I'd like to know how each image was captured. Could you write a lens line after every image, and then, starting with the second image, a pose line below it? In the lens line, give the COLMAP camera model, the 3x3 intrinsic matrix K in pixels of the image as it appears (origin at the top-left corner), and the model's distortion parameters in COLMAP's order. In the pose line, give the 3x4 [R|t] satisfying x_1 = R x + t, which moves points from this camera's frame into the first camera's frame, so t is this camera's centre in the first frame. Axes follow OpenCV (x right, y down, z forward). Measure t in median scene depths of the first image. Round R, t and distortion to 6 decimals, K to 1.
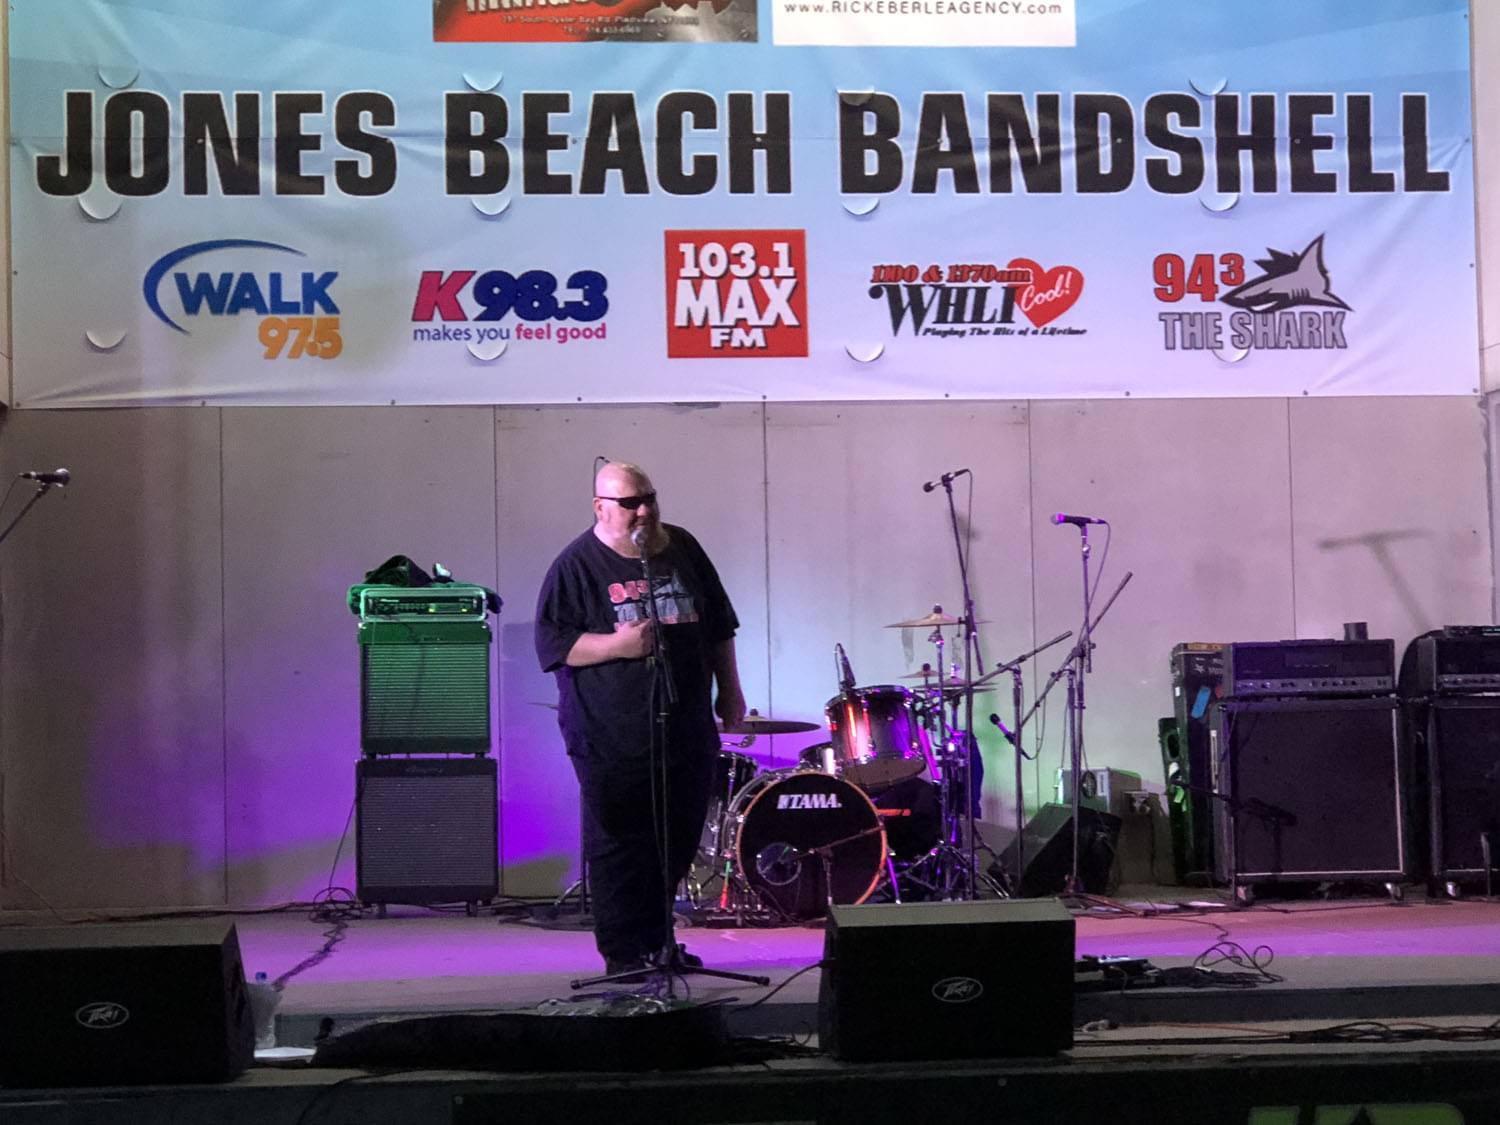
lens RADIAL K [[2652.0, 0, 750.1], [0, 2652.0, 560.3], [0, 0, 1]] dist [0.009826, 0.000000]
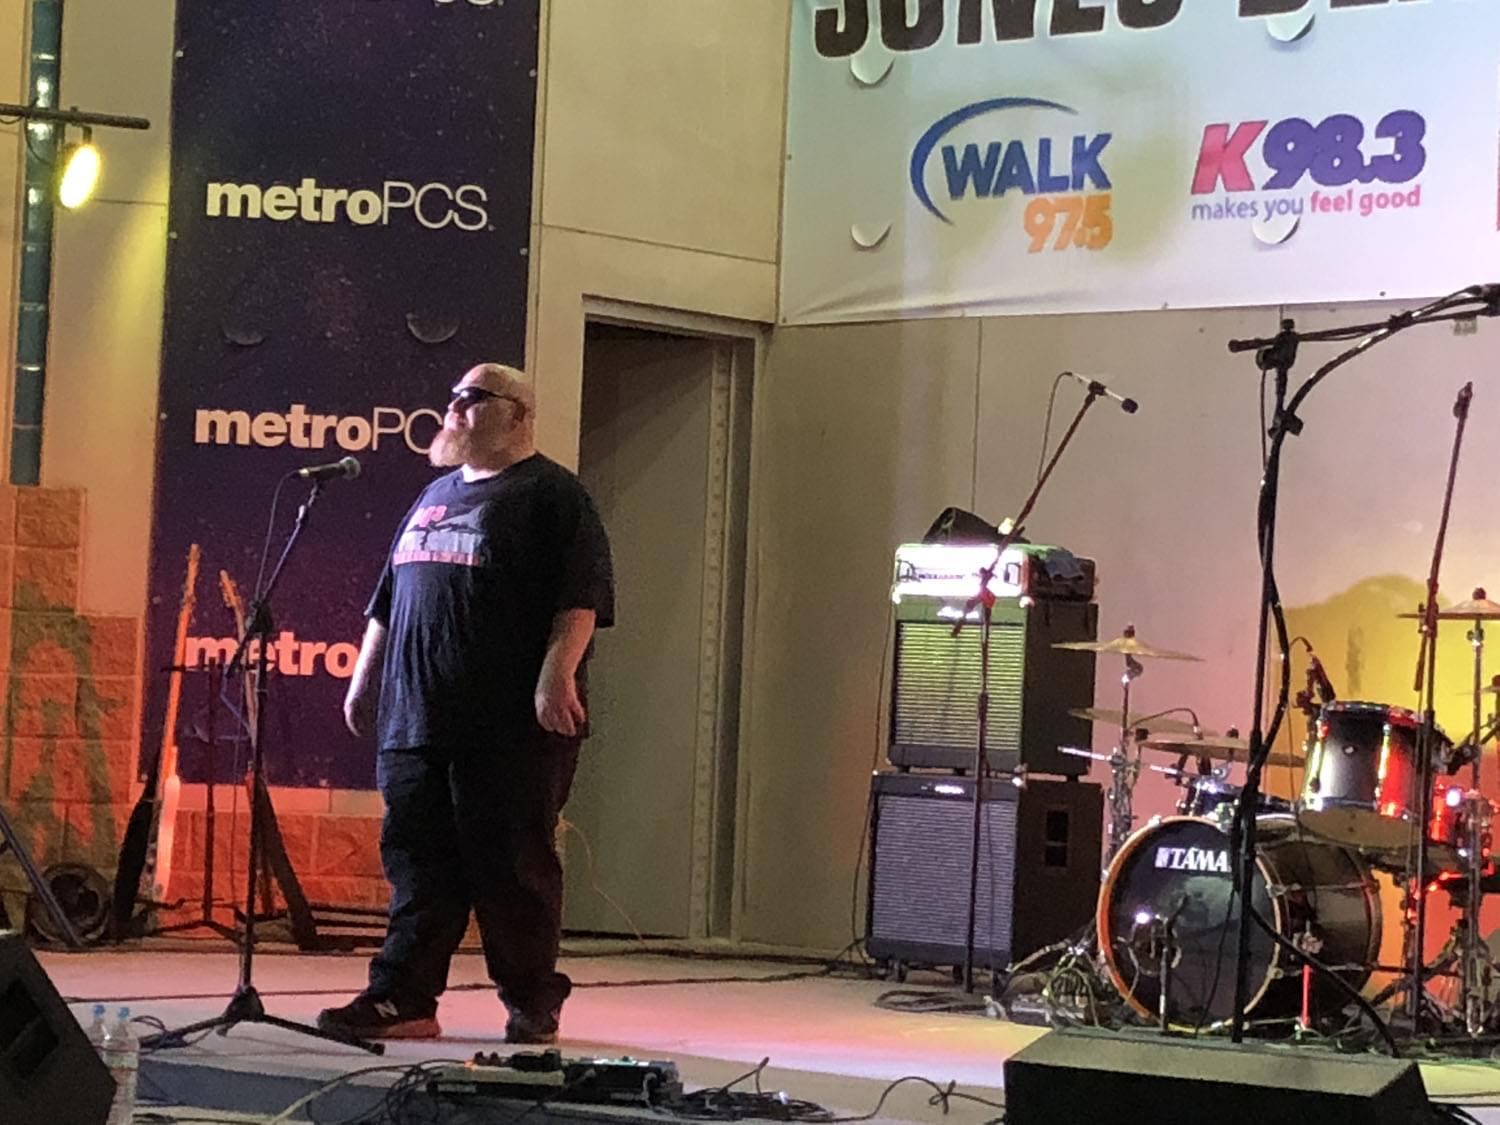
lens RADIAL K [[4887.7, 0, 750.0], [0, 4887.7, 563.5], [0, 0, 1]] dist [-0.101293, 0.000000]
pose [[0.614832, 0.021460, -0.788366, 0.871467], [-0.011066, 0.999766, 0.018584, -0.011751], [0.788581, -0.002702, 0.614925, 0.073151]]
